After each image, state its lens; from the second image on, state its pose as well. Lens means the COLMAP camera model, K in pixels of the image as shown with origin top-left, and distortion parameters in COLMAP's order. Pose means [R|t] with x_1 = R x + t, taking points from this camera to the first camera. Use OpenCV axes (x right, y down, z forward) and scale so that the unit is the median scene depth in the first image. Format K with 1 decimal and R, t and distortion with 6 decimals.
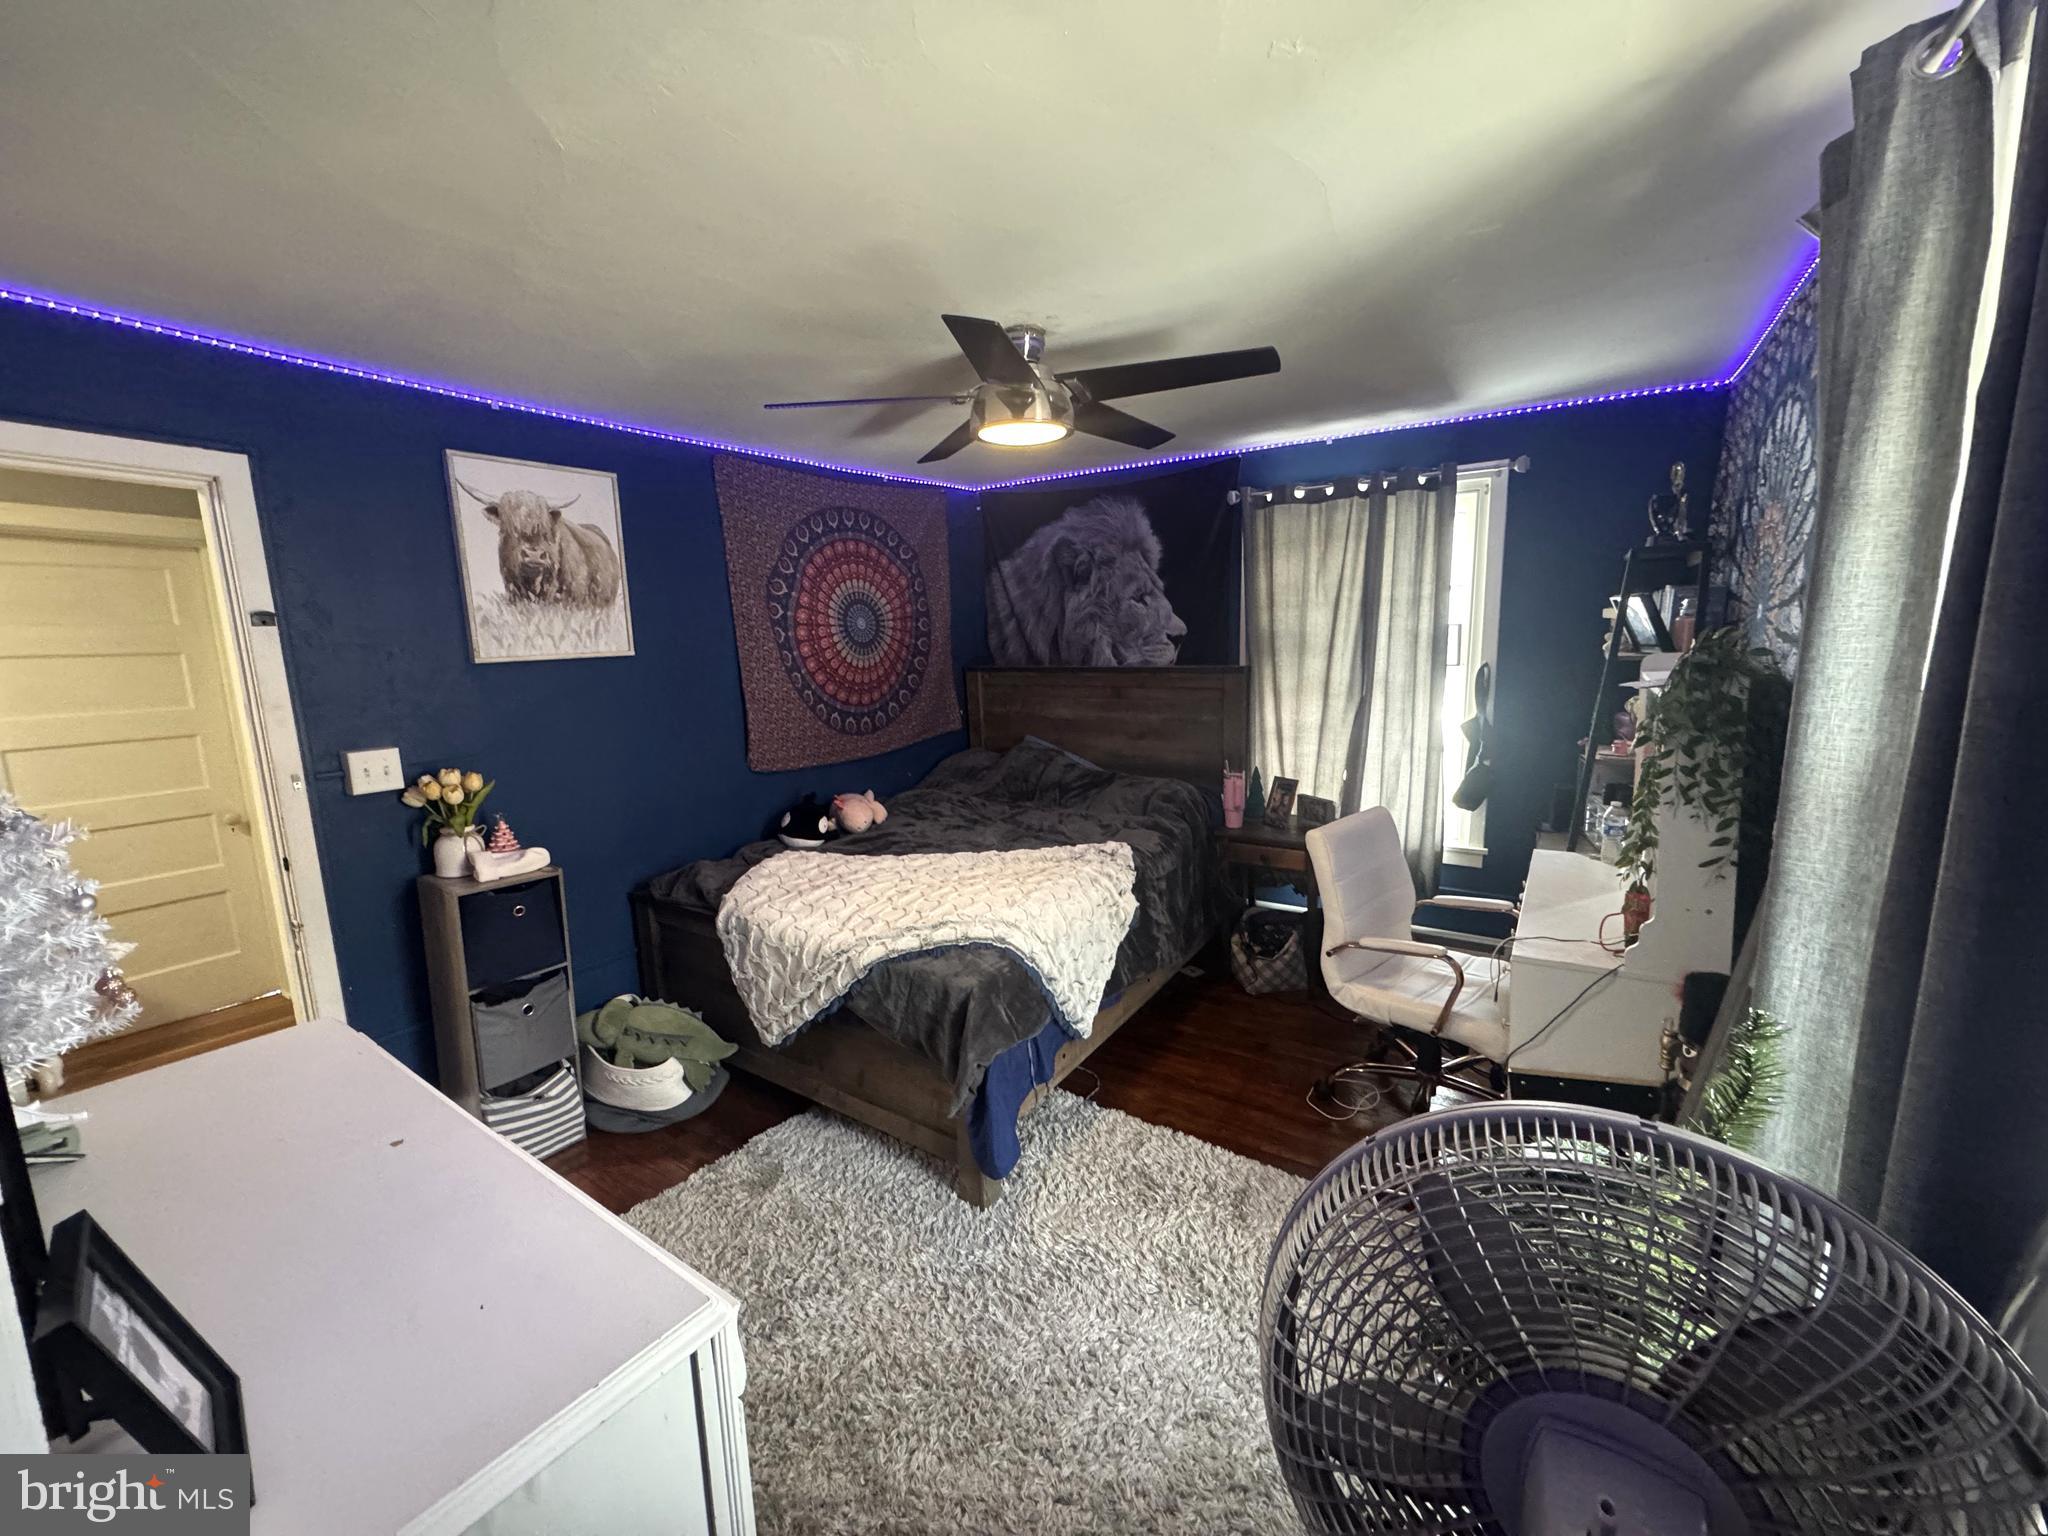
lens RADIAL K [[816.8, 0, 1025.7], [0, 816.8, 773.7], [0, 0, 1]] dist [-0.002853, 0.000388]
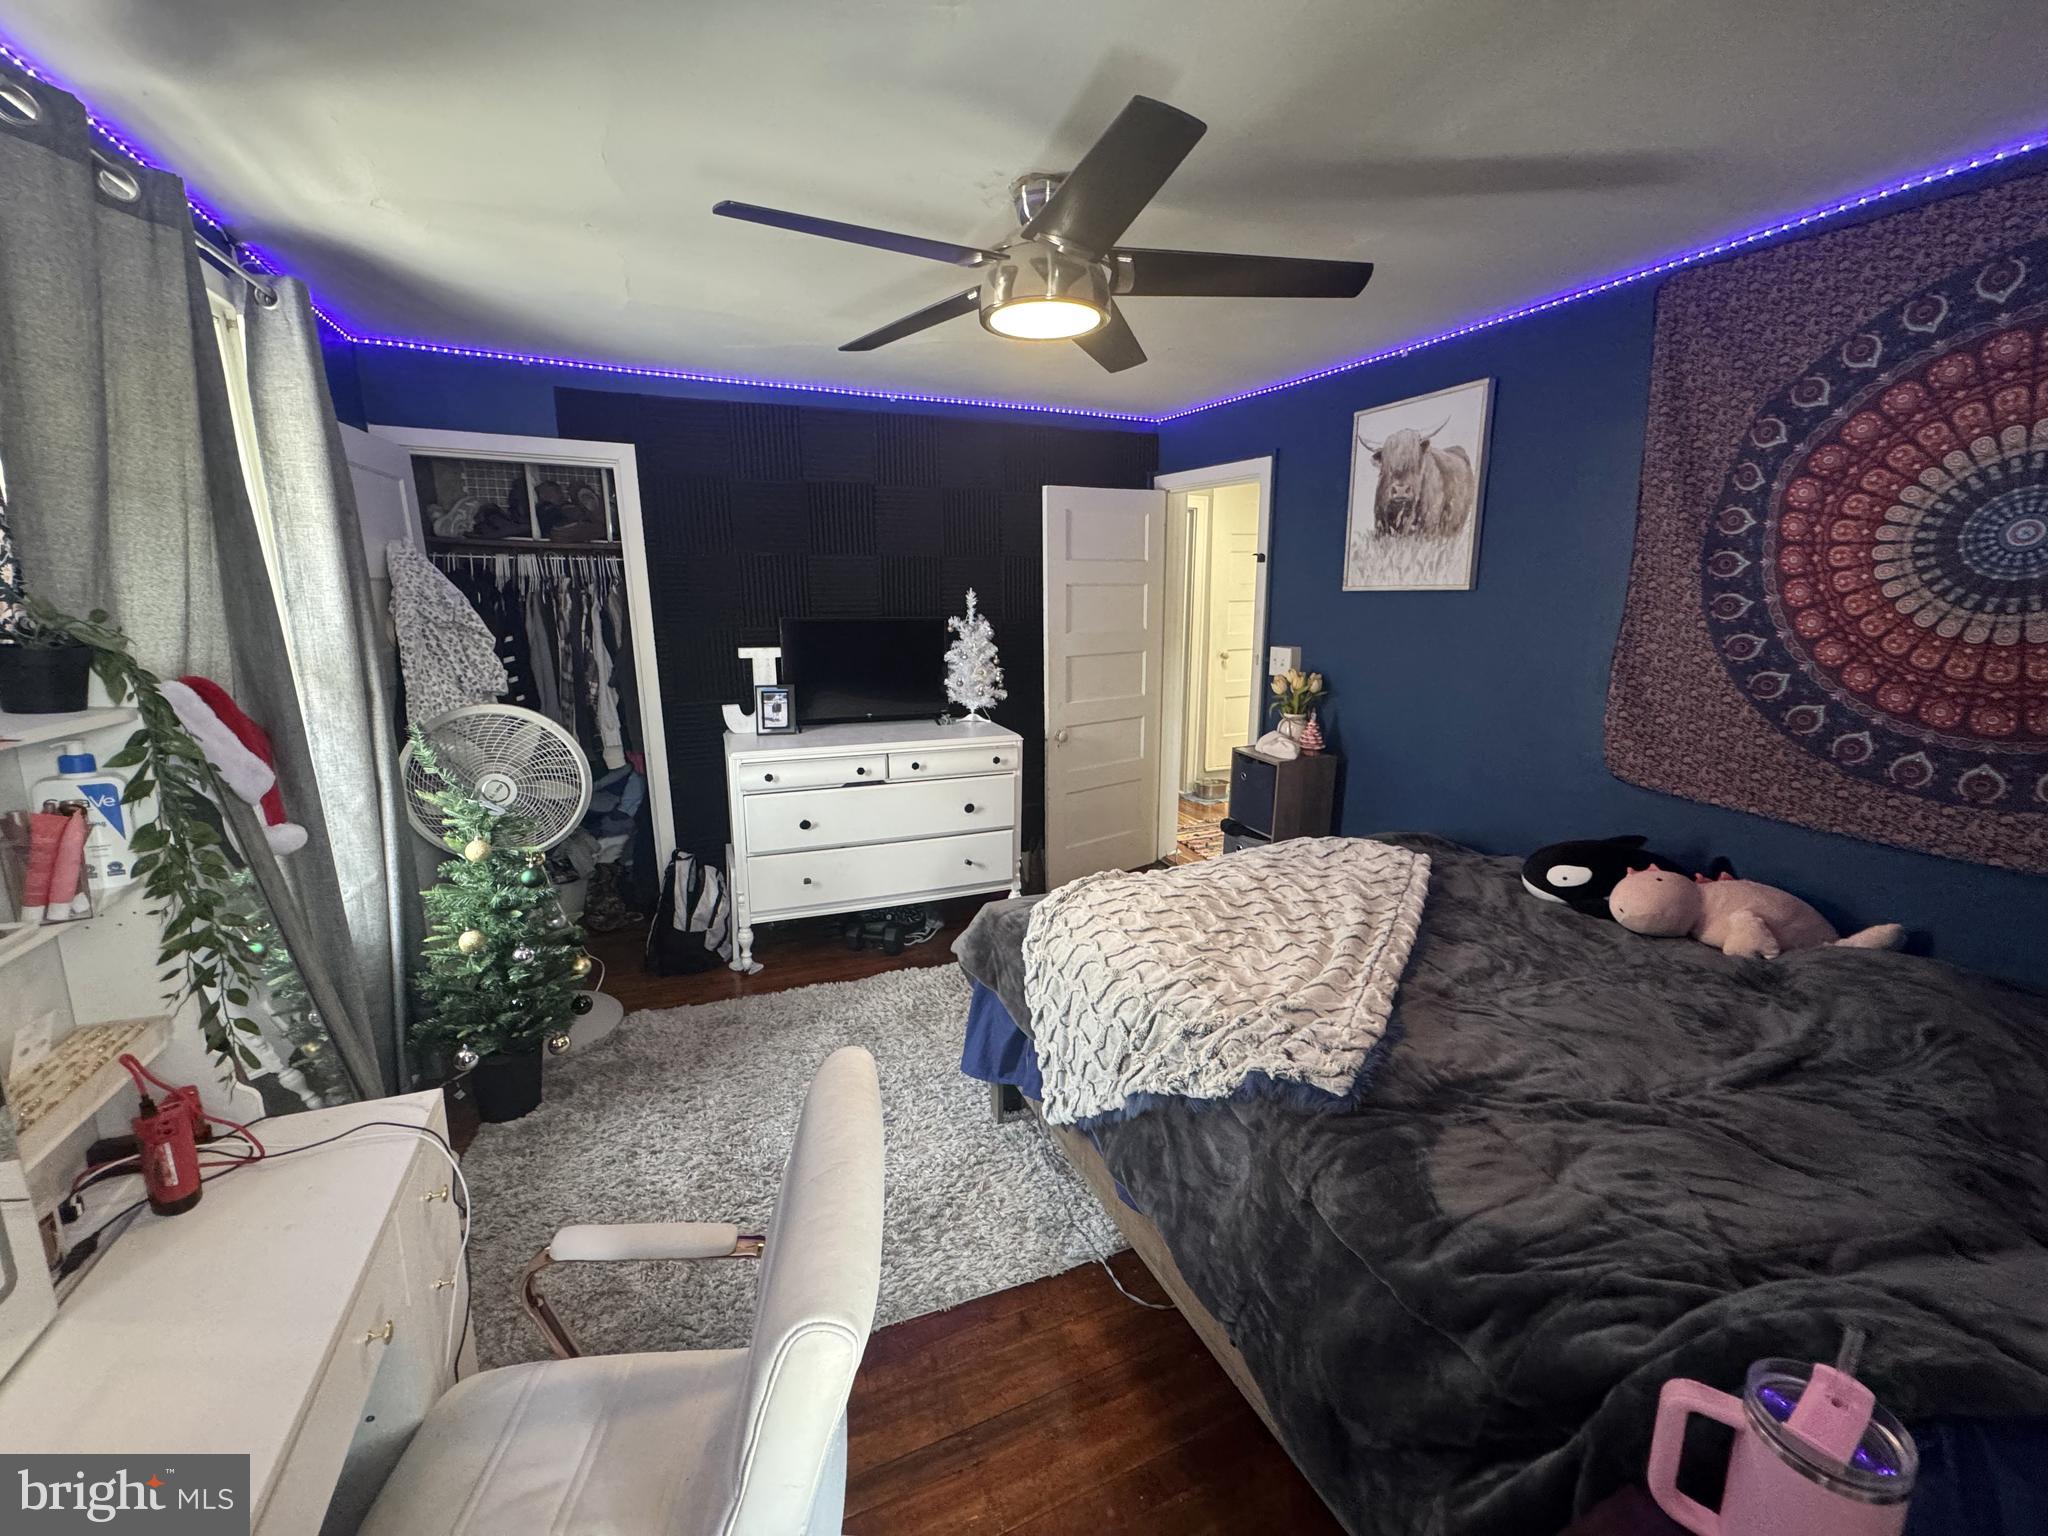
lens RADIAL K [[816.8, 0, 1024.3], [0, 816.8, 760.0], [0, 0, 1]] dist [-0.002853, 0.000388]
pose [[-0.533795, 0.192047, -0.823518, 0.446457], [-0.137371, 0.941239, 0.308542, -0.149653], [0.834381, 0.277826, -0.476047, 0.898828]]
